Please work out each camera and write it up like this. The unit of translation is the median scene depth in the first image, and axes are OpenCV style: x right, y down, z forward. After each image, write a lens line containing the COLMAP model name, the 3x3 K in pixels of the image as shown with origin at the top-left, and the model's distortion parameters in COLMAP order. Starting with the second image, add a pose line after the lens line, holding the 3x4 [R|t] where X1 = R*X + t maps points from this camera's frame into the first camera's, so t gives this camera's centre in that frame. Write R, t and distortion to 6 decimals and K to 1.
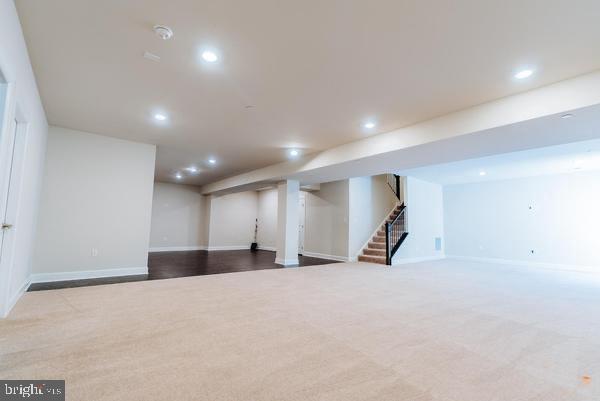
lens RADIAL K [[273.3, 0, 301.3], [0, 273.3, 200.7], [0, 0, 1]] dist [0.018509, -0.000382]
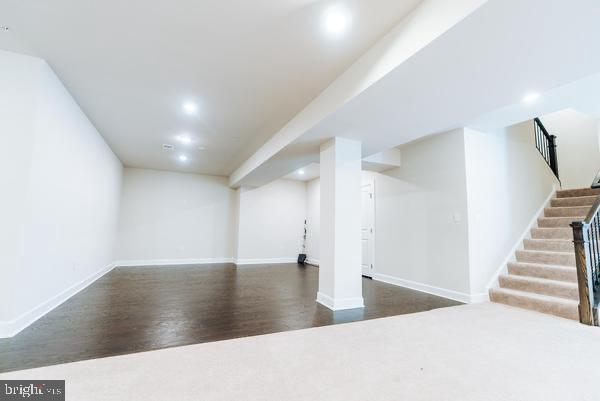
lens RADIAL K [[273.3, 0, 301.5], [0, 273.3, 196.9], [0, 0, 1]] dist [0.018509, -0.000382]
pose [[0.968658, -0.033438, -0.246137, 0.008914], [0.025599, 0.999060, -0.034978, 0.040714], [0.247075, 0.027580, 0.968604, 0.404408]]
